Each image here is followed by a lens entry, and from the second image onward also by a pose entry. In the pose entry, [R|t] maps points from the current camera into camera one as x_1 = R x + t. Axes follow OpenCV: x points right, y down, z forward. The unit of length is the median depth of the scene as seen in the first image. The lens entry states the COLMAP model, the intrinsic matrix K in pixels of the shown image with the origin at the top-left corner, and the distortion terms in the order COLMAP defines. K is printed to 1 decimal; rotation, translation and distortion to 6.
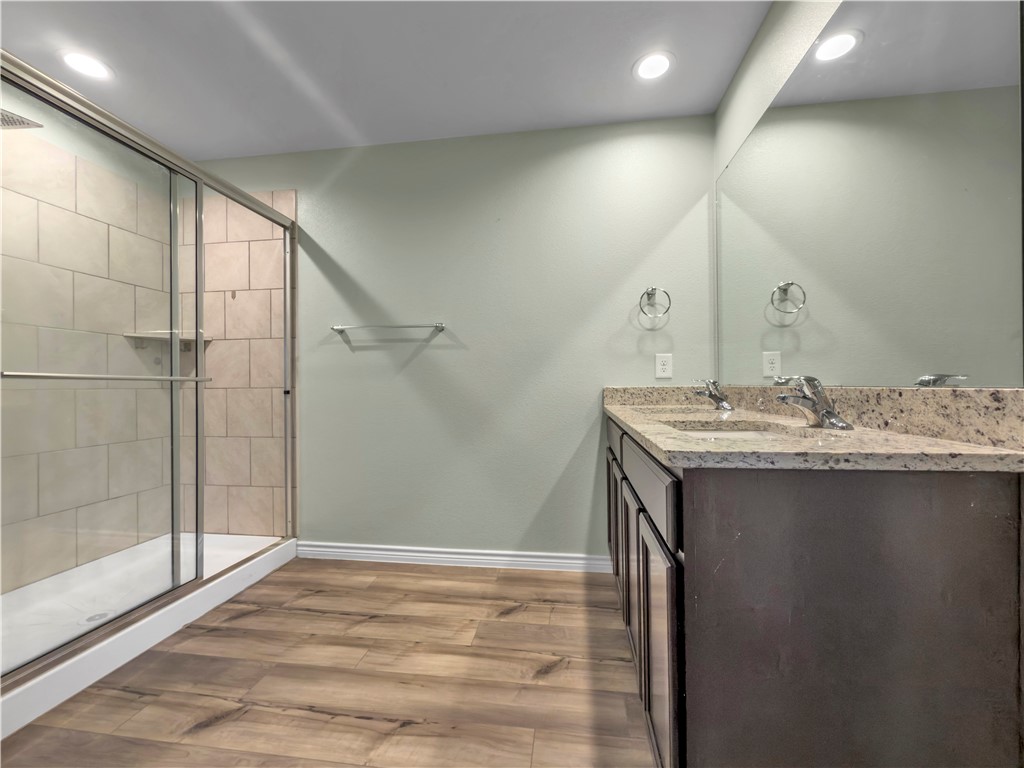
lens RADIAL K [[413.6, 0, 510.3], [0, 413.6, 384.3], [0, 0, 1]] dist [-0.002373, 0.001154]
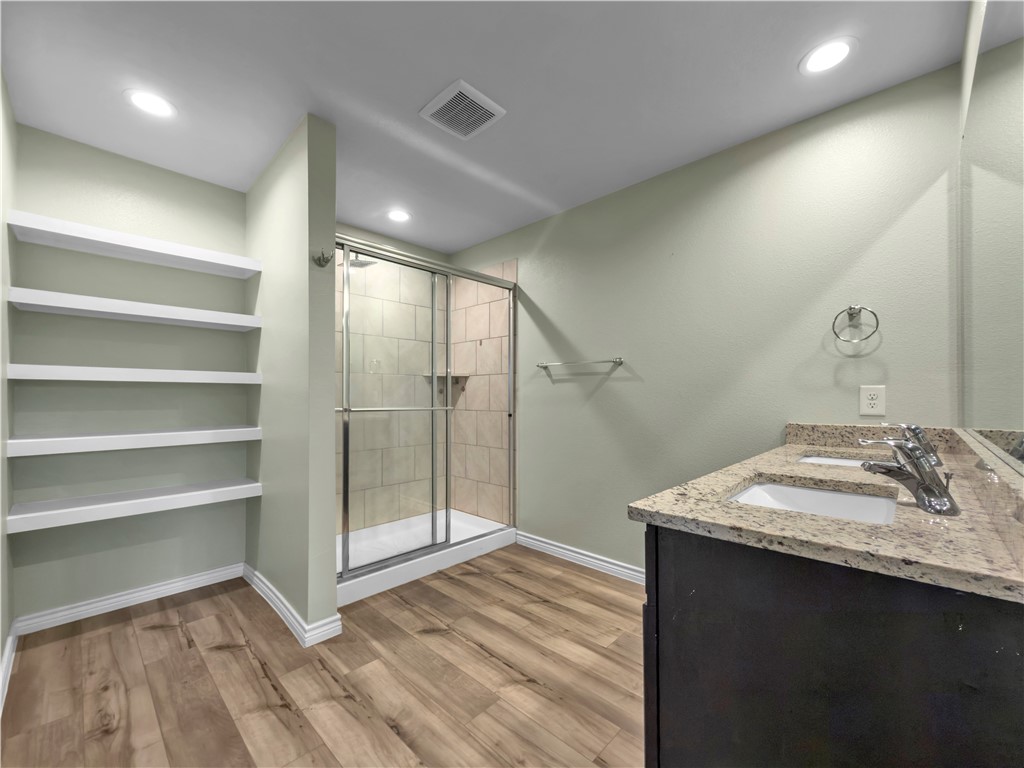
lens RADIAL K [[413.6, 0, 522.0], [0, 413.6, 395.0], [0, 0, 1]] dist [-0.002373, 0.001154]
pose [[0.819940, 0.003920, -0.572437, 0.316658], [-0.002750, 0.999992, 0.002909, -0.064427], [0.572443, -0.000811, 0.819944, -0.067064]]
